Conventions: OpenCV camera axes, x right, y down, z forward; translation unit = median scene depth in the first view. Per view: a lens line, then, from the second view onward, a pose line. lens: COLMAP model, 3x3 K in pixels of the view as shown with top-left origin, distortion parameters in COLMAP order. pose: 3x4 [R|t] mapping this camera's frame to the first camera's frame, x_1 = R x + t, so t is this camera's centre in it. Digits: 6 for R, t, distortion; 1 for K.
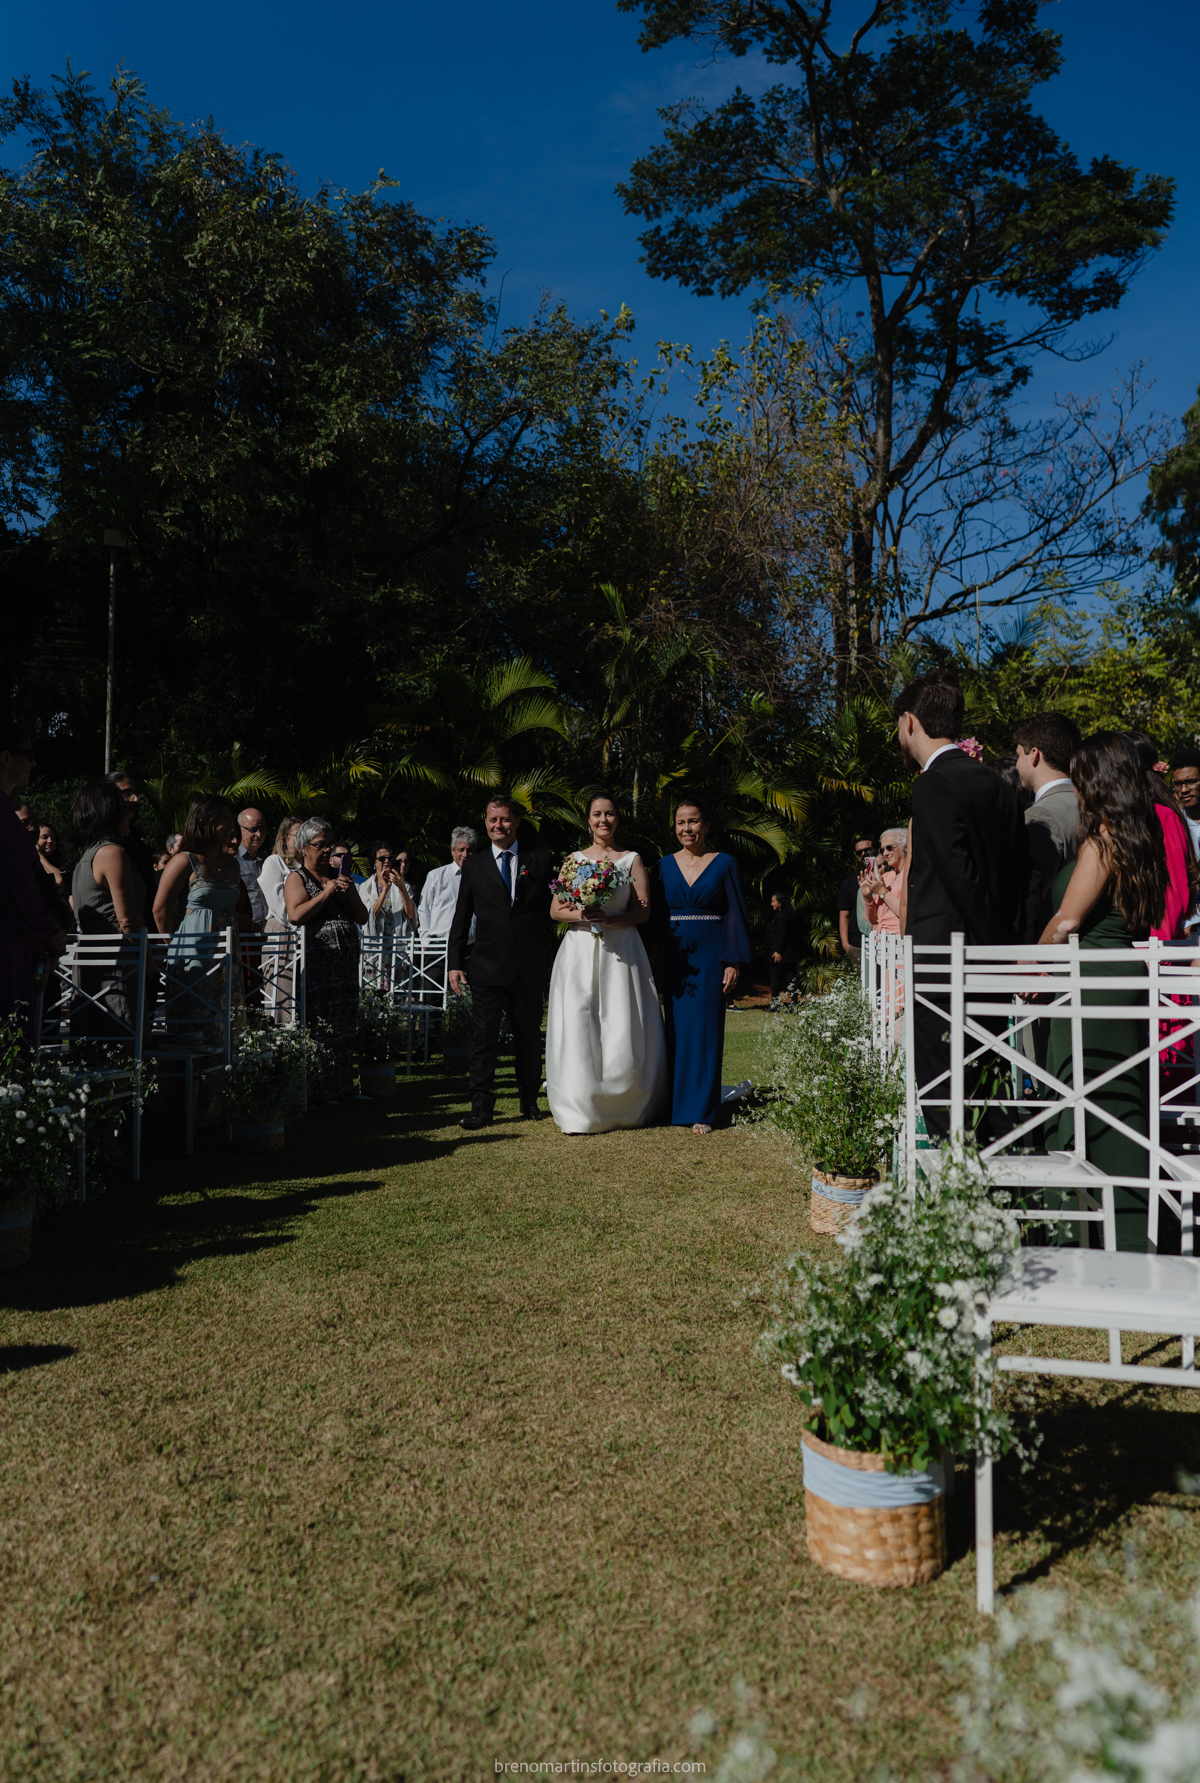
lens RADIAL K [[1214.3, 0, 603.0], [0, 1214.3, 919.8], [0, 0, 1]] dist [-0.043206, 0.049859]
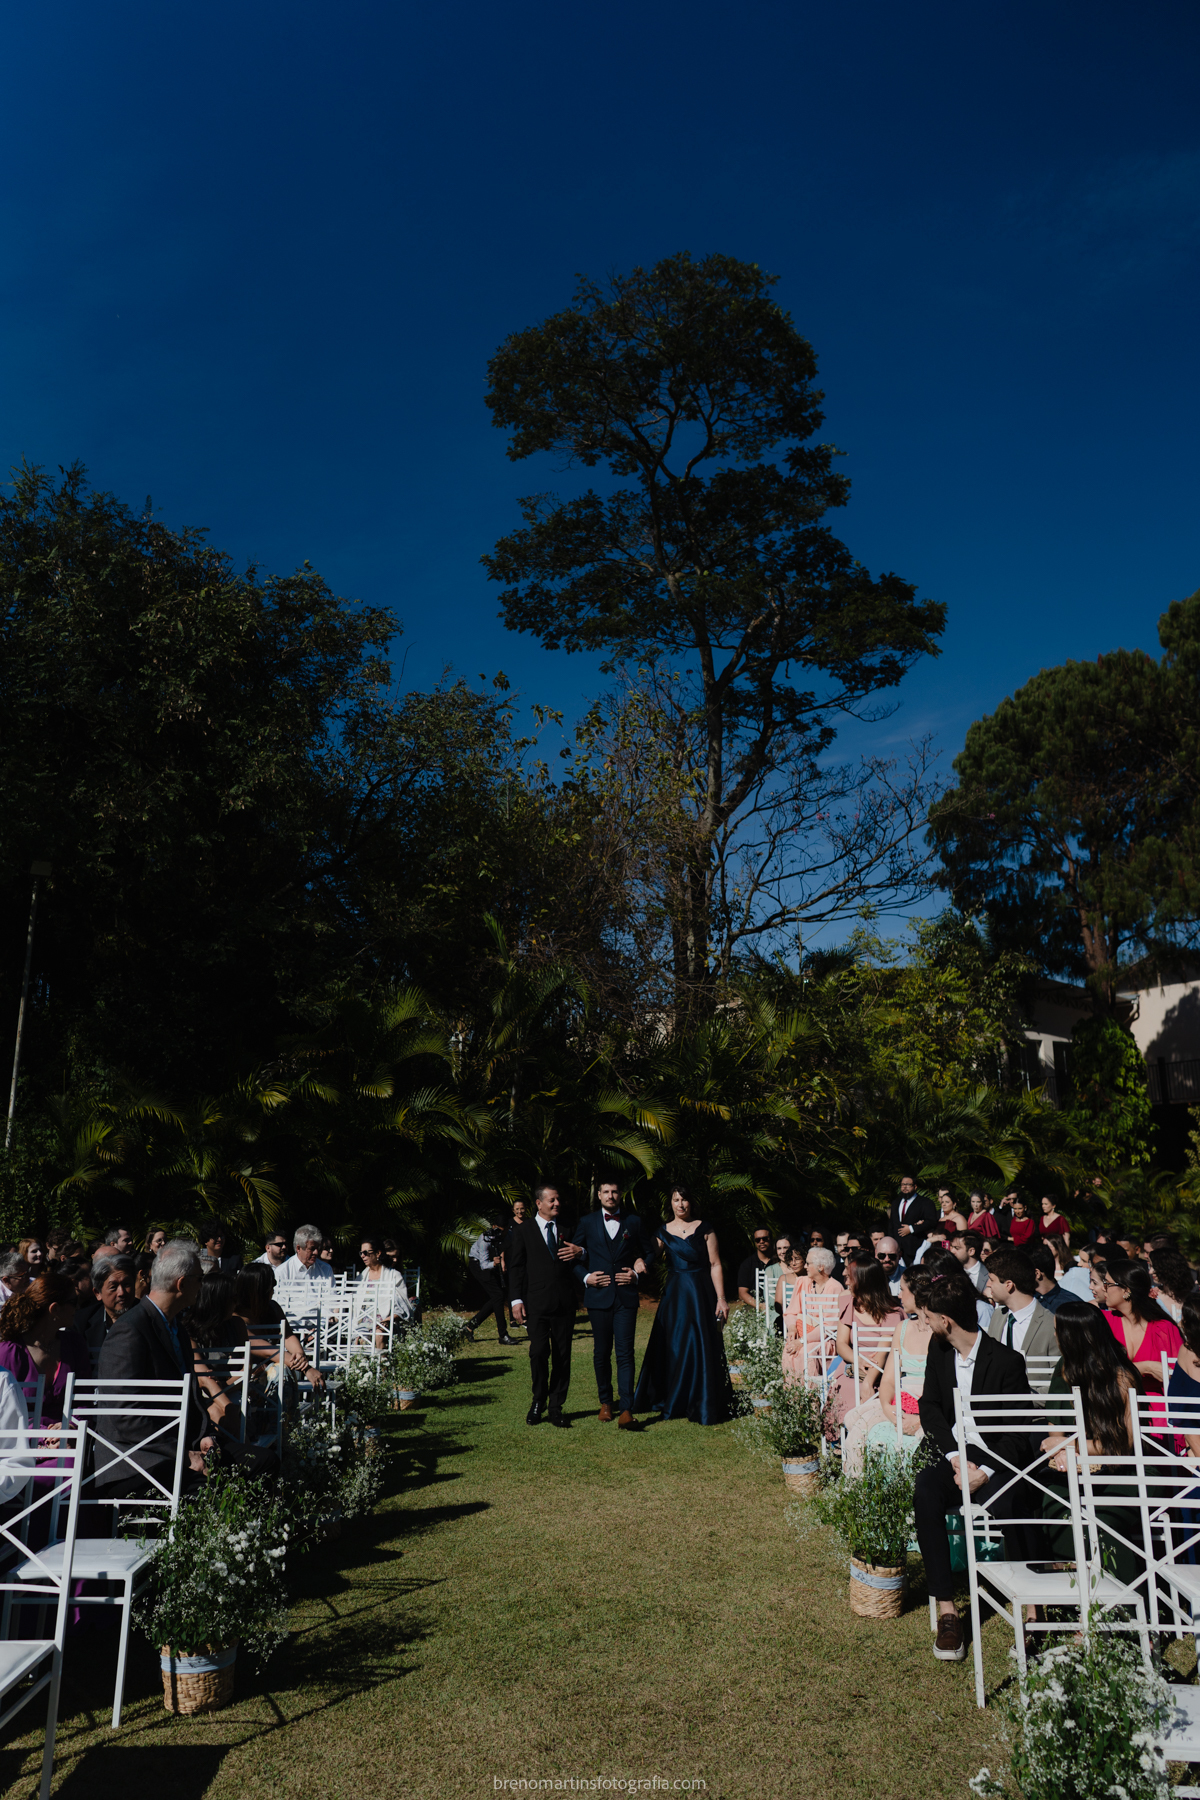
lens RADIAL K [[1217.1, 0, 564.5], [0, 1217.1, 929.9], [0, 0, 1]] dist [-0.042770, 0.055162]
pose [[0.987998, 0.031392, 0.151240, -0.078104], [-0.002090, 0.981757, -0.190129, -0.045450], [-0.154450, 0.187531, 0.970040, -0.063474]]
